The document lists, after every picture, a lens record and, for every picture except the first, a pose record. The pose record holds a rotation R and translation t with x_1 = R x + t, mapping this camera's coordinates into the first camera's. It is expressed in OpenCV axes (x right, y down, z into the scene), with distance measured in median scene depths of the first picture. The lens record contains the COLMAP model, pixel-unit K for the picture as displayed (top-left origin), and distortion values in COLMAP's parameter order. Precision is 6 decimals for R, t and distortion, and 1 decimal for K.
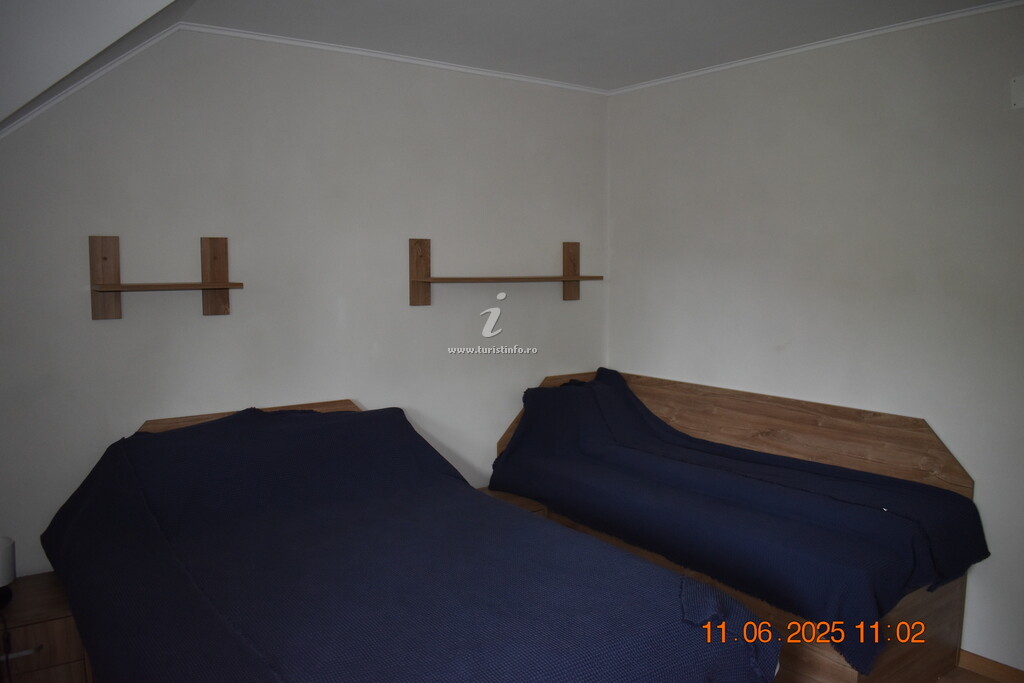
lens RADIAL K [[789.8, 0, 512.0], [0, 789.8, 341.5], [0, 0, 1]] dist [-0.099144, 0.017832]
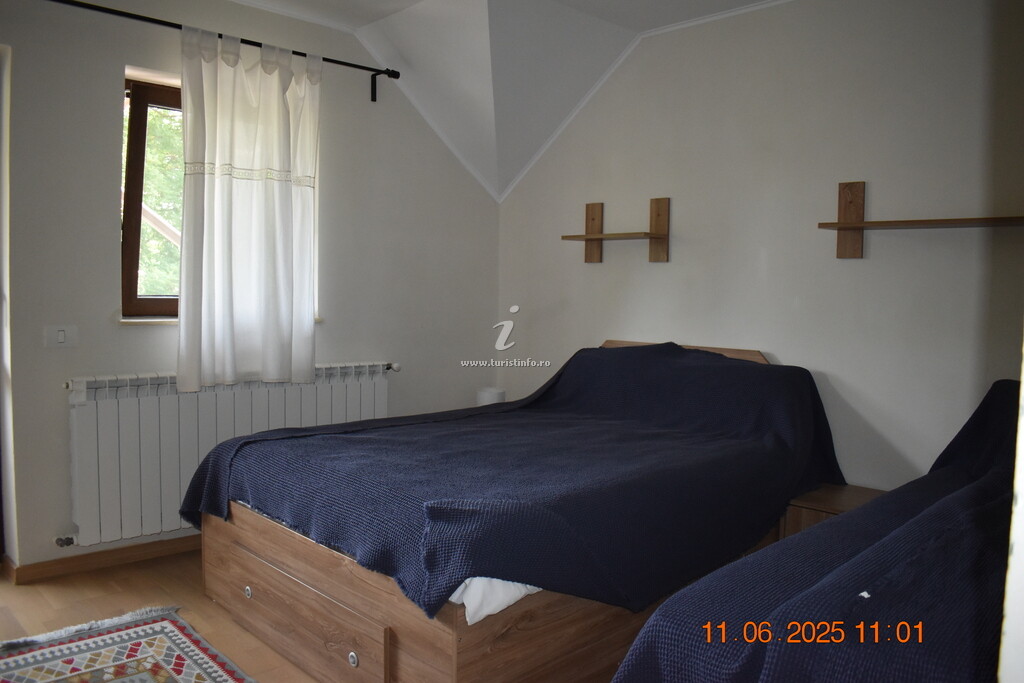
lens RADIAL K [[789.8, 0, 512.0], [0, 789.8, 341.5], [0, 0, 1]] dist [-0.099144, 0.017832]
pose [[0.113496, 0.128473, -0.985197, 0.822907], [-0.037050, 0.991462, 0.125022, -0.057139], [0.992847, 0.022312, 0.117287, 0.642903]]
